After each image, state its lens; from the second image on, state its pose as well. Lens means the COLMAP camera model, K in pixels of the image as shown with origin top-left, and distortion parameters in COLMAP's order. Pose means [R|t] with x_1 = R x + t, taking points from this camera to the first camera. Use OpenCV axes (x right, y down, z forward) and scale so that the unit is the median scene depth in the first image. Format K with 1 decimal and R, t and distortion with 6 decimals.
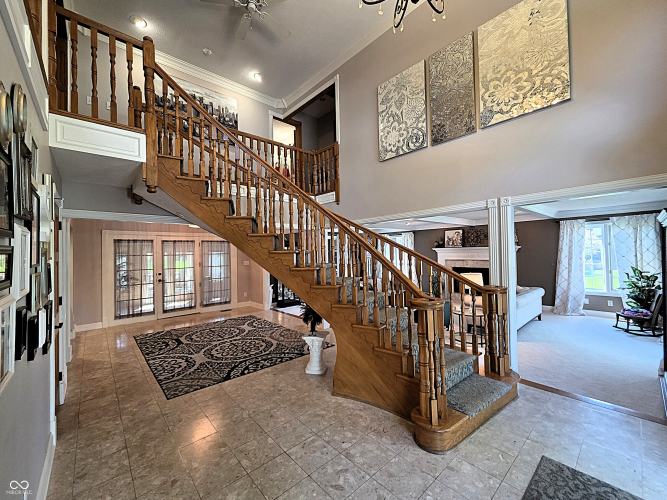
lens RADIAL K [[268.5, 0, 333.5], [0, 268.5, 250.0], [0, 0, 1]] dist [0.001988, 0.000069]
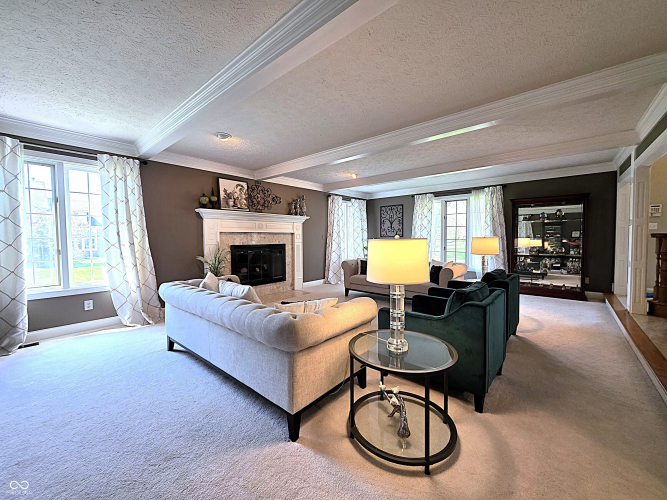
lens RADIAL K [[268.5, 0, 333.5], [0, 268.5, 250.0], [0, 0, 1]] dist [0.001988, 0.000069]
pose [[-0.130782, -0.021068, 0.991187, -0.149116], [0.002780, 0.999762, 0.021617, 0.061539], [-0.991407, 0.005582, -0.130692, 0.849194]]
